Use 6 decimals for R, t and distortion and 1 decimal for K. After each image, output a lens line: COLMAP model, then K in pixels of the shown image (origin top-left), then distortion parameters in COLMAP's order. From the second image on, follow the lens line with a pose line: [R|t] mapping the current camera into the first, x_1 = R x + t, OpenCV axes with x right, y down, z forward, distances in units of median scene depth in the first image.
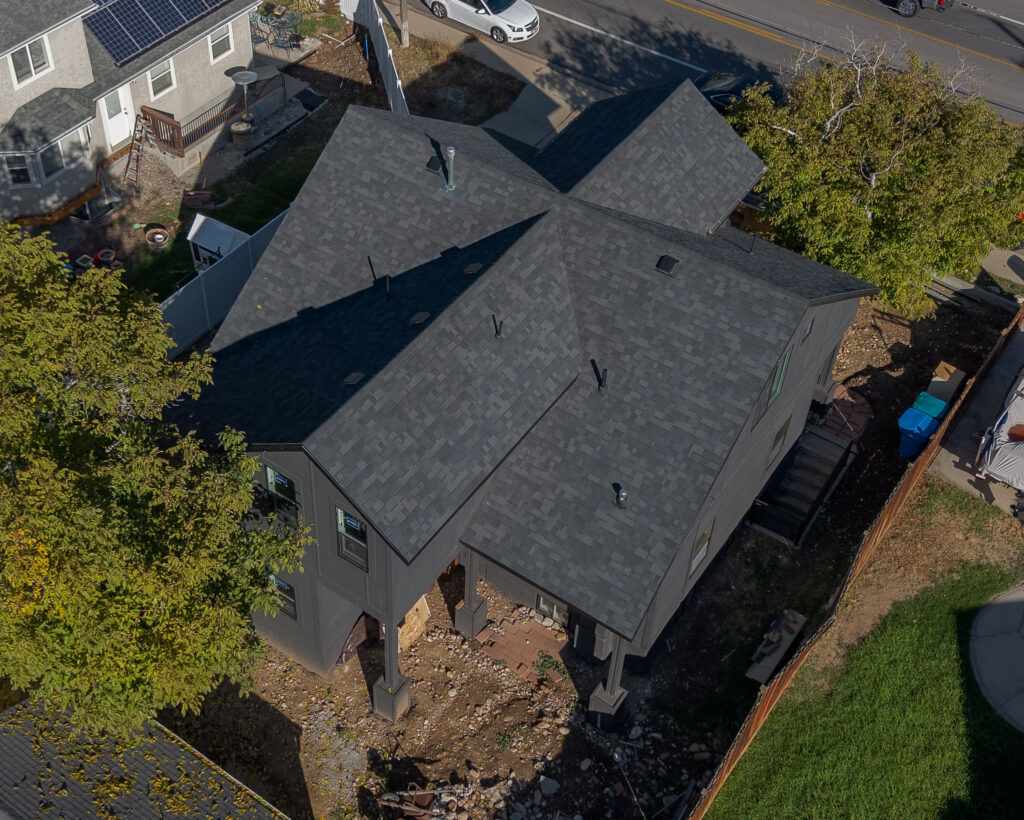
lens RADIAL K [[1312.7, 0, 412.9], [0, 1312.7, 362.8], [0, 0, 1]] dist [0.033970, -0.005832]
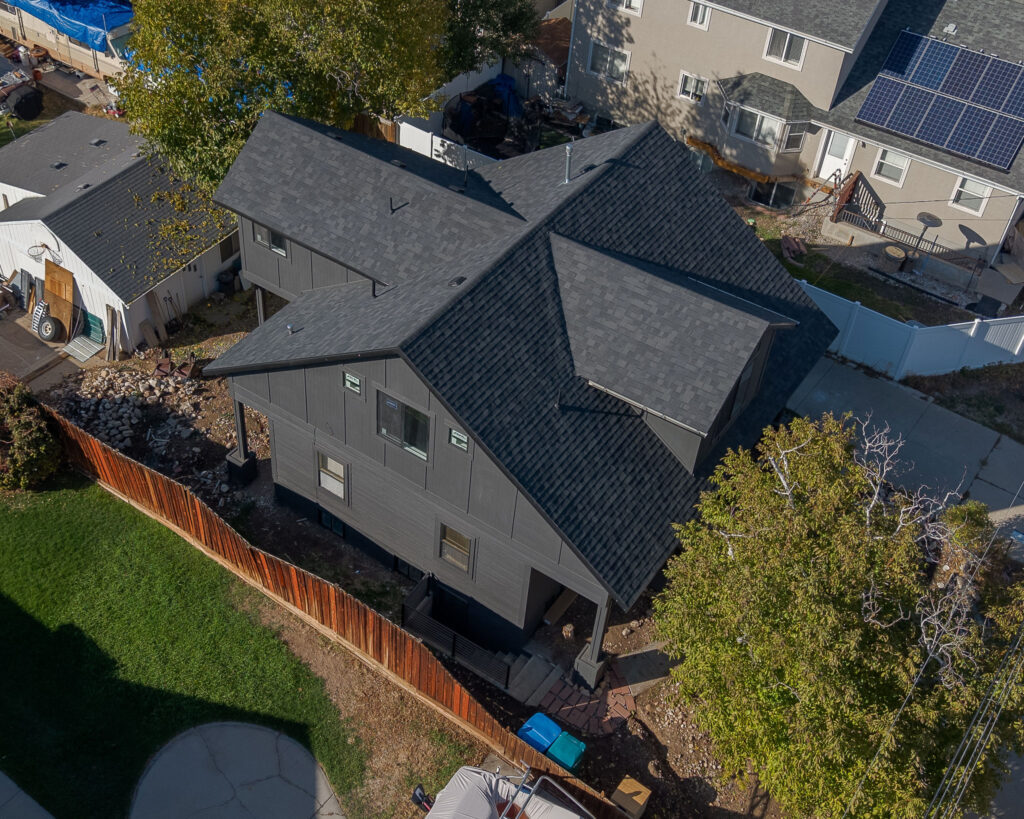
lens RADIAL K [[1312.7, 0, 412.9], [0, 1312.7, 362.3], [0, 0, 1]] dist [0.033970, -0.005832]
pose [[-0.007949, 0.658359, -0.752662, 0.832530], [-0.718750, 0.519540, 0.462036, -0.404715], [0.695223, 0.544649, 0.469065, 0.367541]]
